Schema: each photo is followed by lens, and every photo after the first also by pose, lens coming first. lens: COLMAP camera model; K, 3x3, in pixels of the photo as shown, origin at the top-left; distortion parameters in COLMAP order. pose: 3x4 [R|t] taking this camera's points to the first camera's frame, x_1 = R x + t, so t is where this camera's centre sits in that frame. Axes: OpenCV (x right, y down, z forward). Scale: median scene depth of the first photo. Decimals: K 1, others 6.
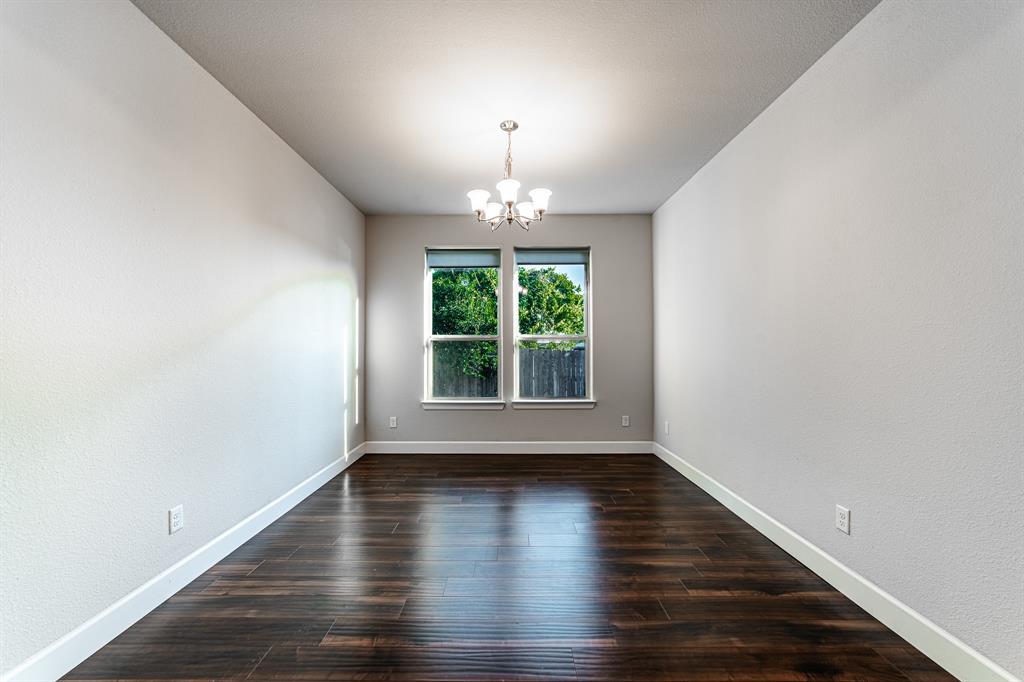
lens RADIAL K [[403.5, 0, 505.9], [0, 403.5, 345.9], [0, 0, 1]] dist [-0.001085, 0.000004]
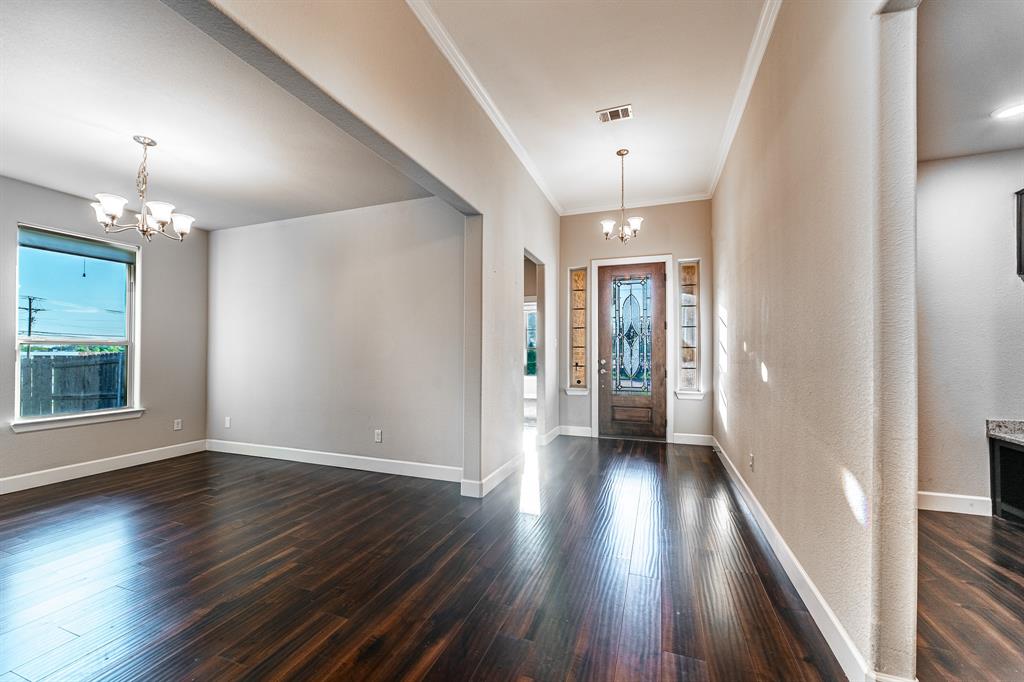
lens RADIAL K [[403.5, 0, 505.9], [0, 403.5, 345.9], [0, 0, 1]] dist [-0.001085, 0.000004]
pose [[0.349444, 0.020557, 0.936732, -0.379921], [-0.005714, 0.999787, -0.019809, 0.001049], [-0.936940, 0.001570, 0.349487, -0.145923]]
